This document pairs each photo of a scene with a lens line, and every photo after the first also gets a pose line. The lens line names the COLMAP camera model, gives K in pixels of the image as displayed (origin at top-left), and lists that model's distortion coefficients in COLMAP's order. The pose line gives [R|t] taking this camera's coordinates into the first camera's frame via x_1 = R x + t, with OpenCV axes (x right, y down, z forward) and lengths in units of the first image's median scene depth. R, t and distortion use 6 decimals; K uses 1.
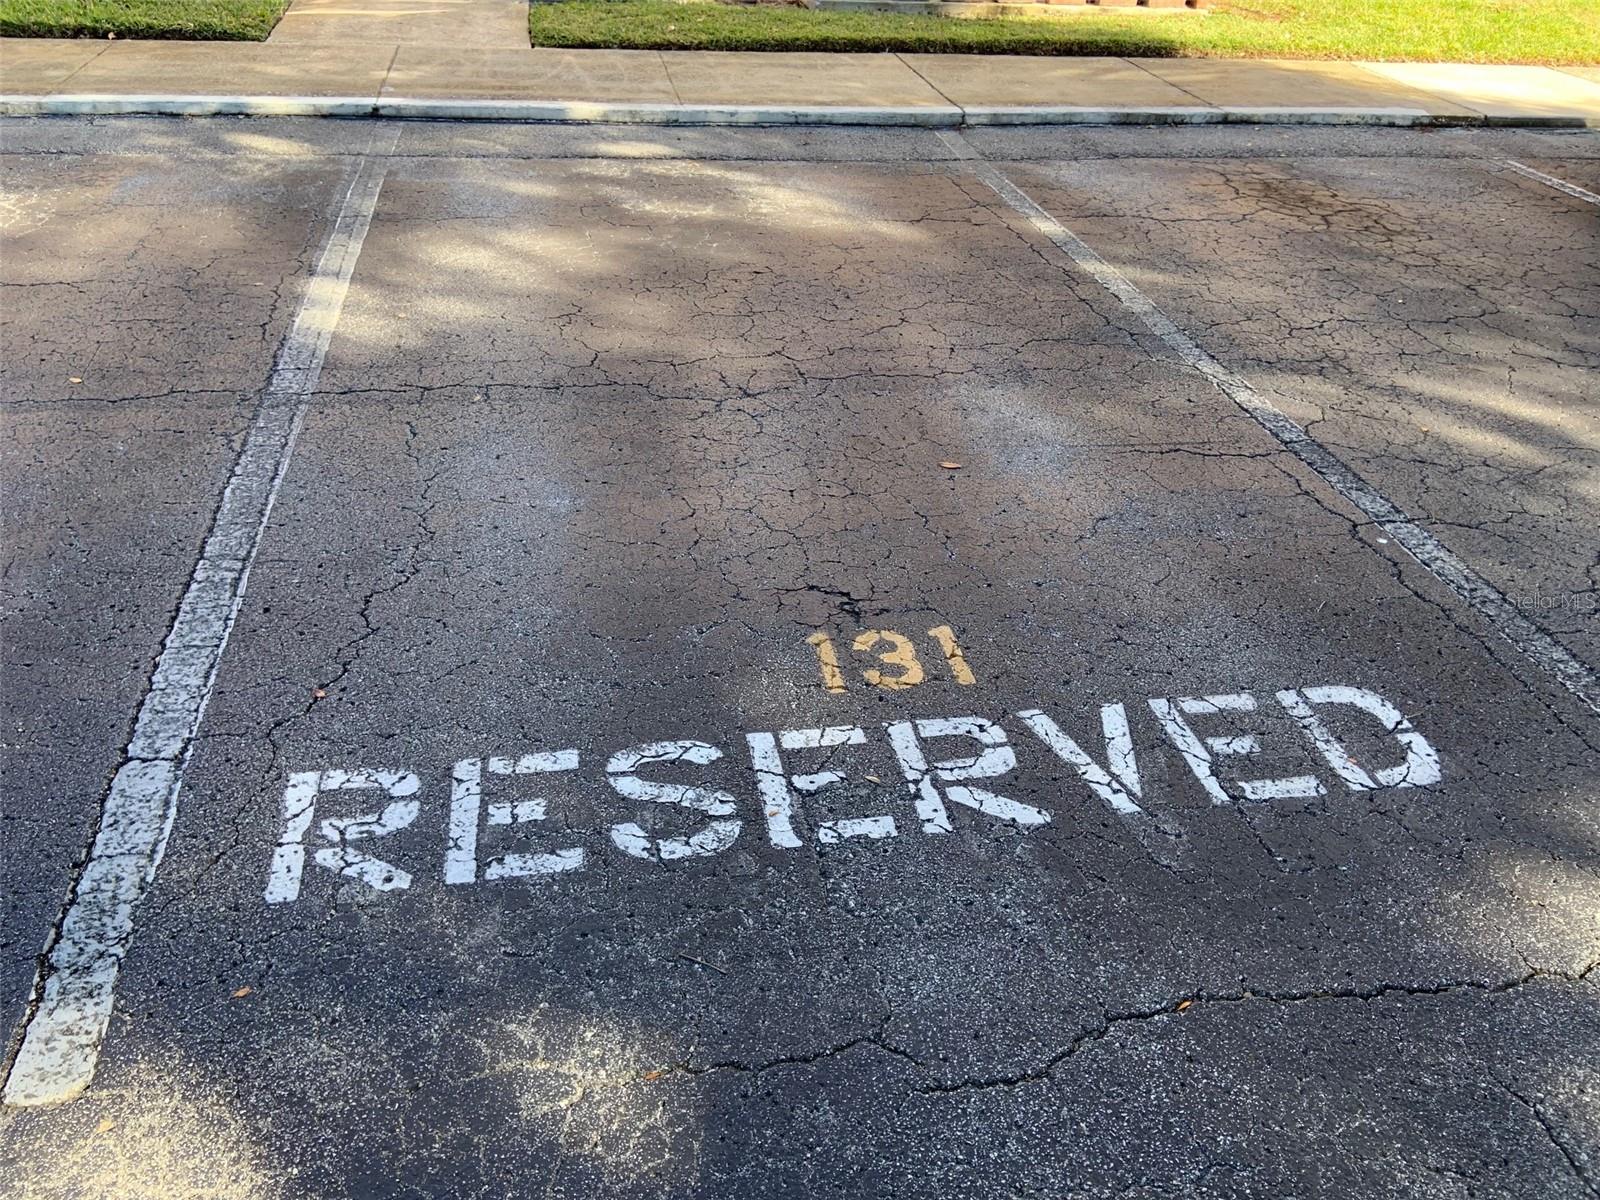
lens RADIAL K [[1182.1, 0, 789.4], [0, 1182.1, 599.6], [0, 0, 1]] dist [0.105013, -0.120896]
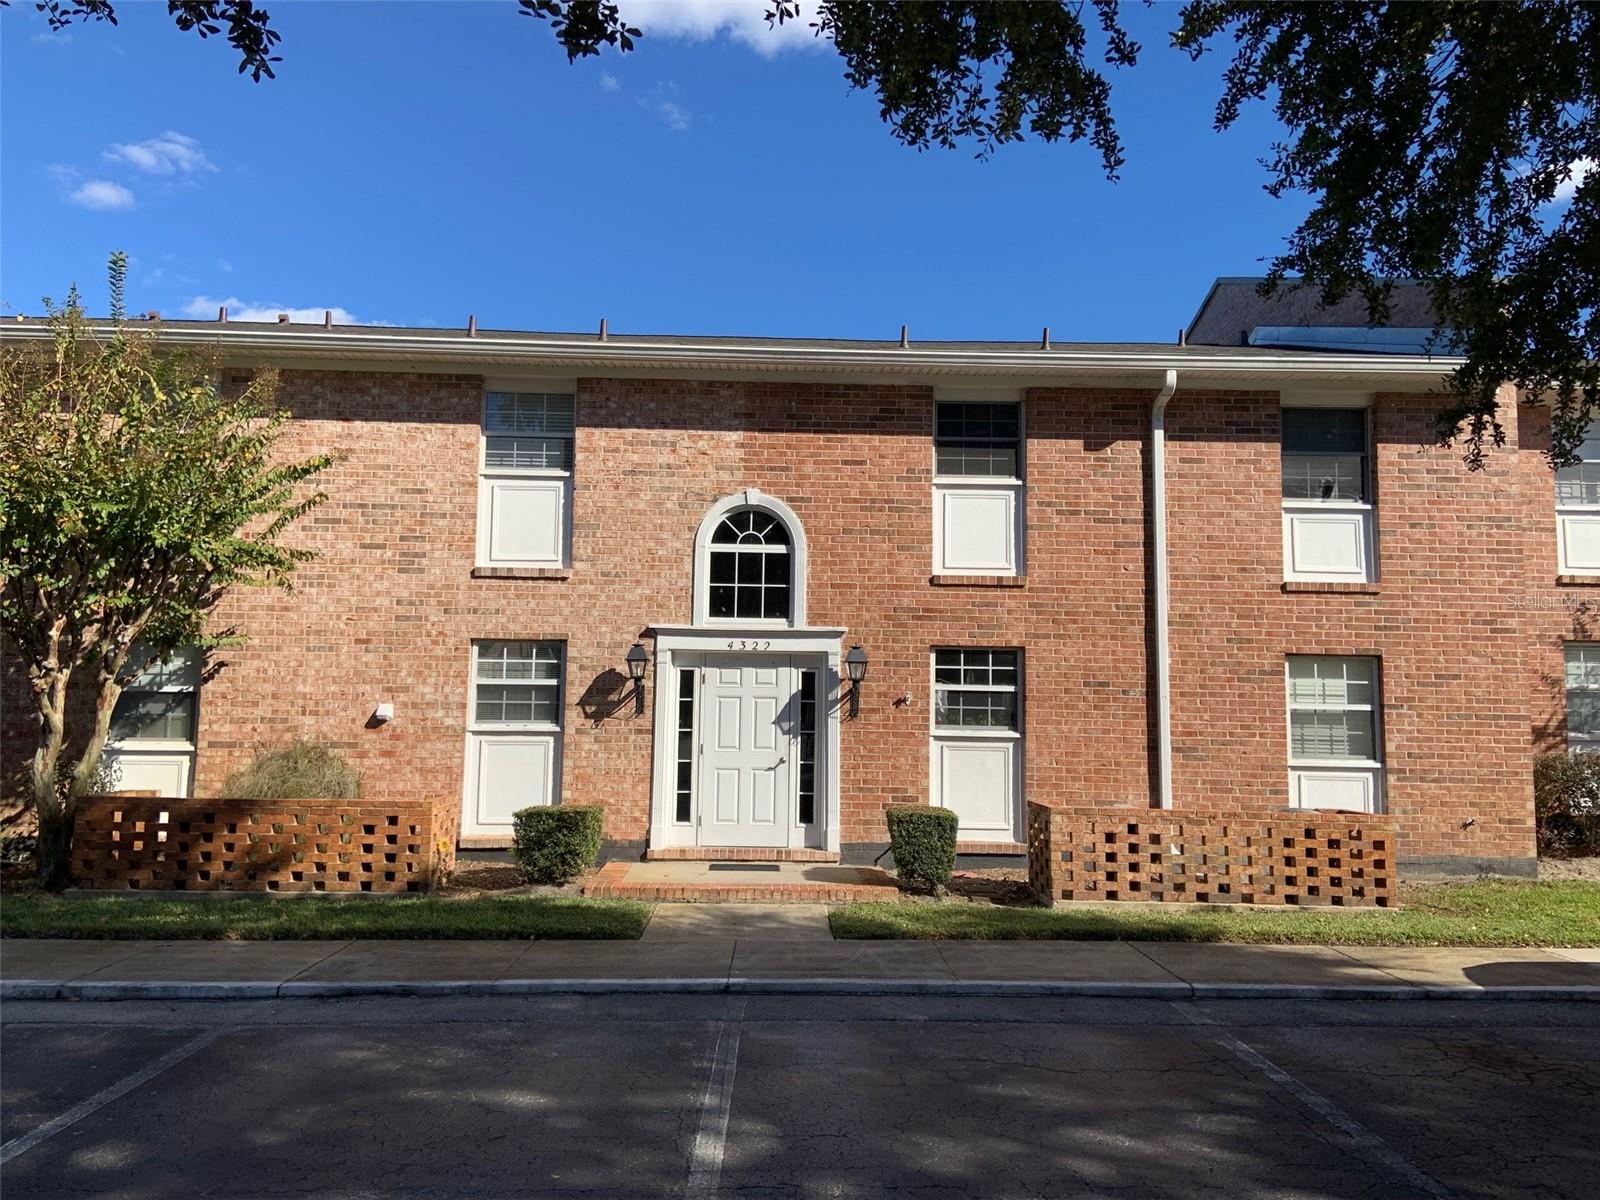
lens RADIAL K [[1182.1, 0, 798.1], [0, 1182.1, 601.3], [0, 0, 1]] dist [0.105013, -0.120896]
pose [[0.985138, -0.058592, -0.161462, -0.029135], [-0.059821, 0.764136, -0.642276, 0.103850], [0.161011, 0.642389, 0.749274, -0.233409]]
